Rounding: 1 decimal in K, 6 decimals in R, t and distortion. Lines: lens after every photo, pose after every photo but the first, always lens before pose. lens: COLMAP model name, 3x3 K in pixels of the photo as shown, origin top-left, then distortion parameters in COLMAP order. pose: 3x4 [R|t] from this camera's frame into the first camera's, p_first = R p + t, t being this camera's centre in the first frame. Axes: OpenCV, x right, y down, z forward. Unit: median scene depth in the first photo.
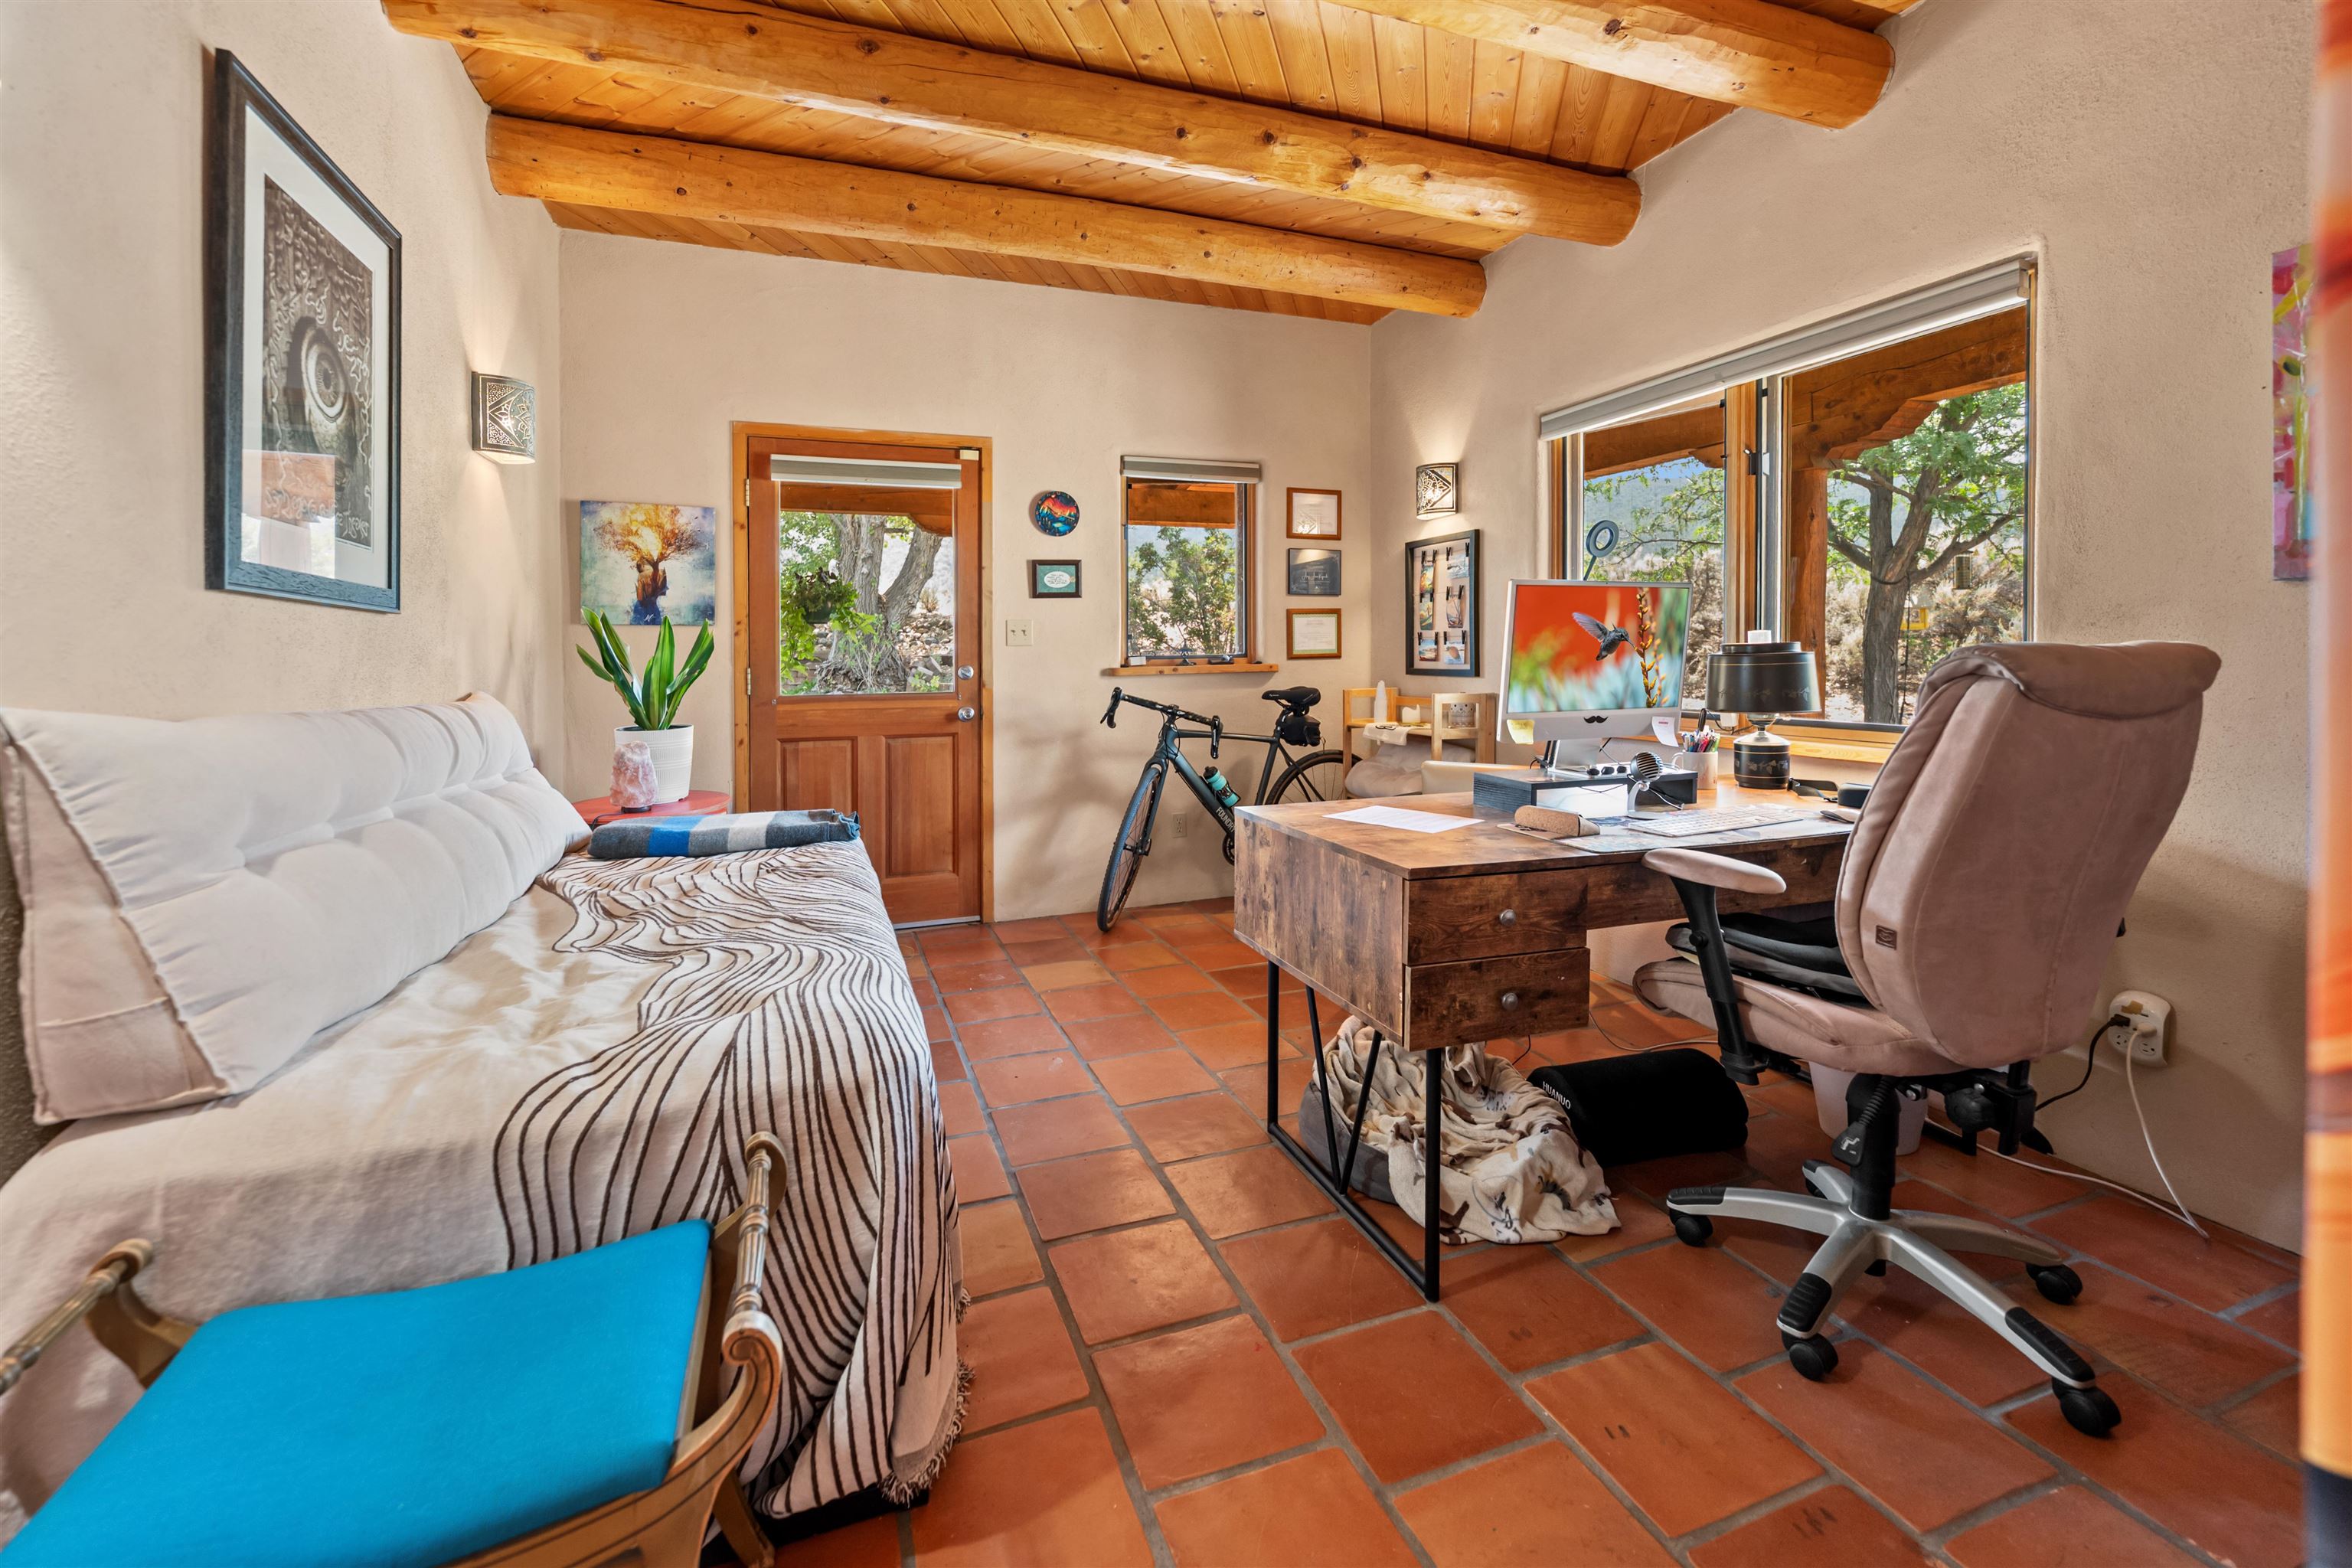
lens RADIAL K [[948.4, 0, 1164.7], [0, 948.4, 670.0], [0, 0, 1]] dist [-0.001585, 0.000325]
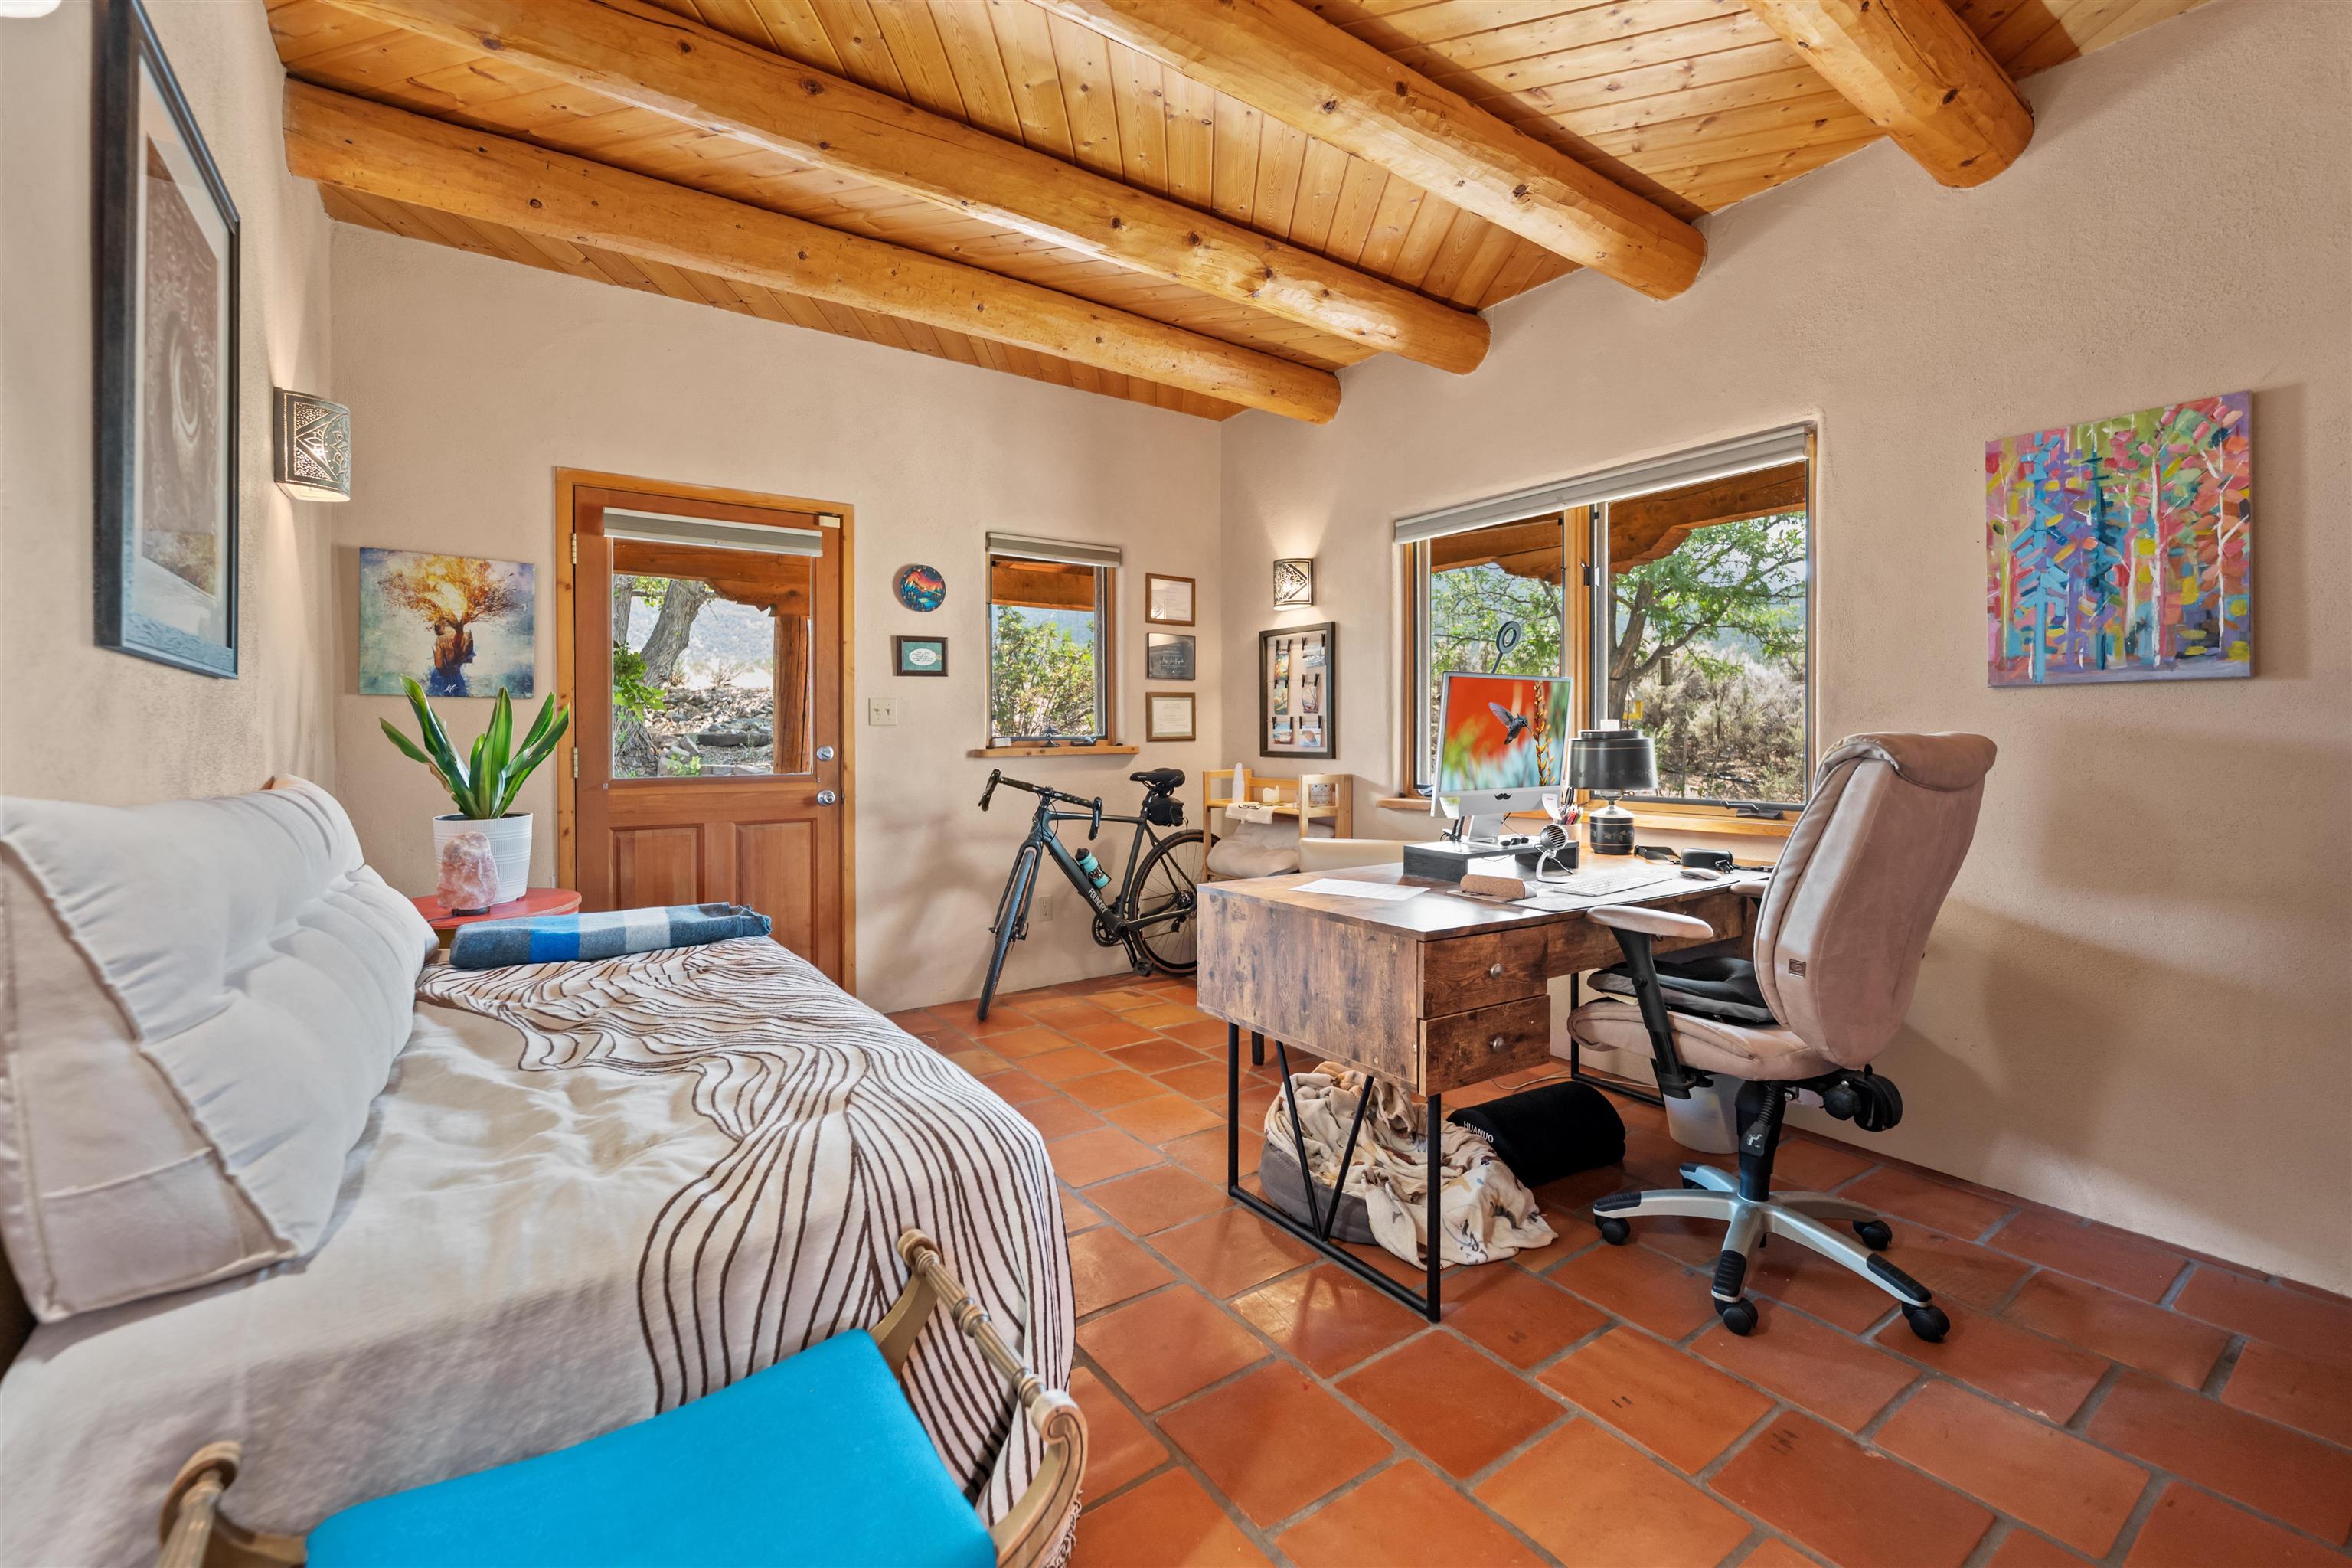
lens RADIAL K [[948.4, 0, 1211.4], [0, 948.4, 744.7], [0, 0, 1]] dist [-0.001585, 0.000325]
pose [[0.966394, 0.005429, 0.257008, -0.172733], [-0.003410, 0.999960, -0.008300, 0.000863], [-0.257043, 0.007145, 0.966374, -0.005245]]
